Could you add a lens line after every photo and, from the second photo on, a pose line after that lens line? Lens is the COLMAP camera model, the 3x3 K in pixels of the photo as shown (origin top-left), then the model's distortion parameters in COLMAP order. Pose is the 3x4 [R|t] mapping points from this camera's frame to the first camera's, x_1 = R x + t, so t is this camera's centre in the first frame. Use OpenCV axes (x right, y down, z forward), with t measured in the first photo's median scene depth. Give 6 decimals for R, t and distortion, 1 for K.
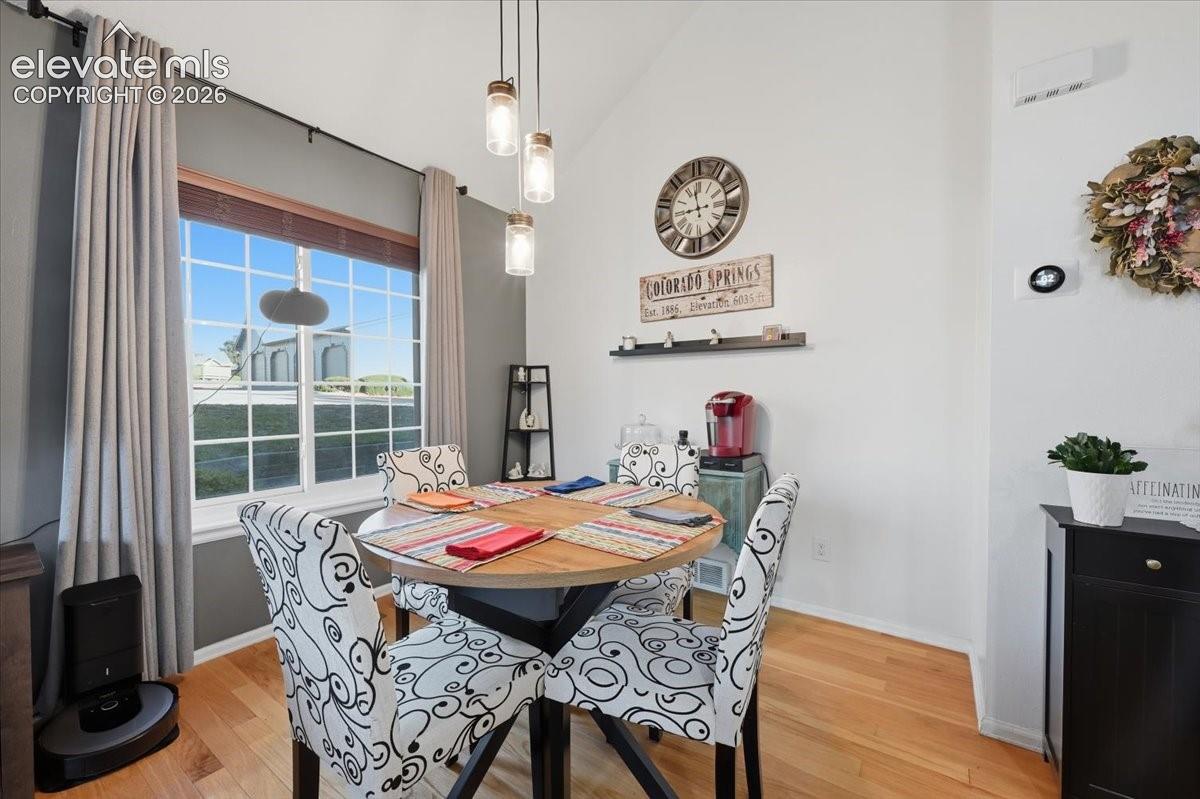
lens RADIAL K [[489.7, 0, 609.2], [0, 489.7, 394.3], [0, 0, 1]] dist [-0.004007, 0.000696]
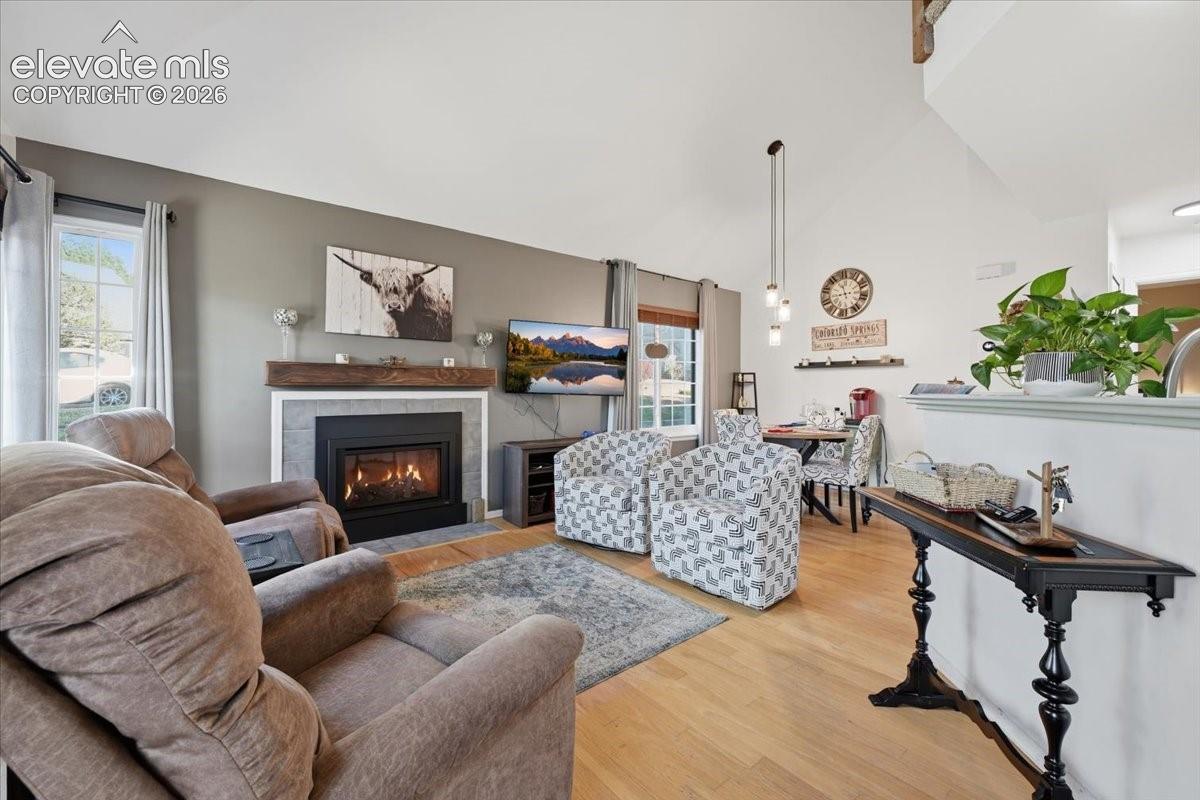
lens RADIAL K [[489.7, 0, 601.9], [0, 489.7, 382.6], [0, 0, 1]] dist [-0.004007, 0.000696]
pose [[0.959297, 0.000344, -0.282398, -0.199605], [-0.003033, 0.999954, -0.009085, -0.004915], [0.282381, 0.009572, 0.959254, -1.153005]]
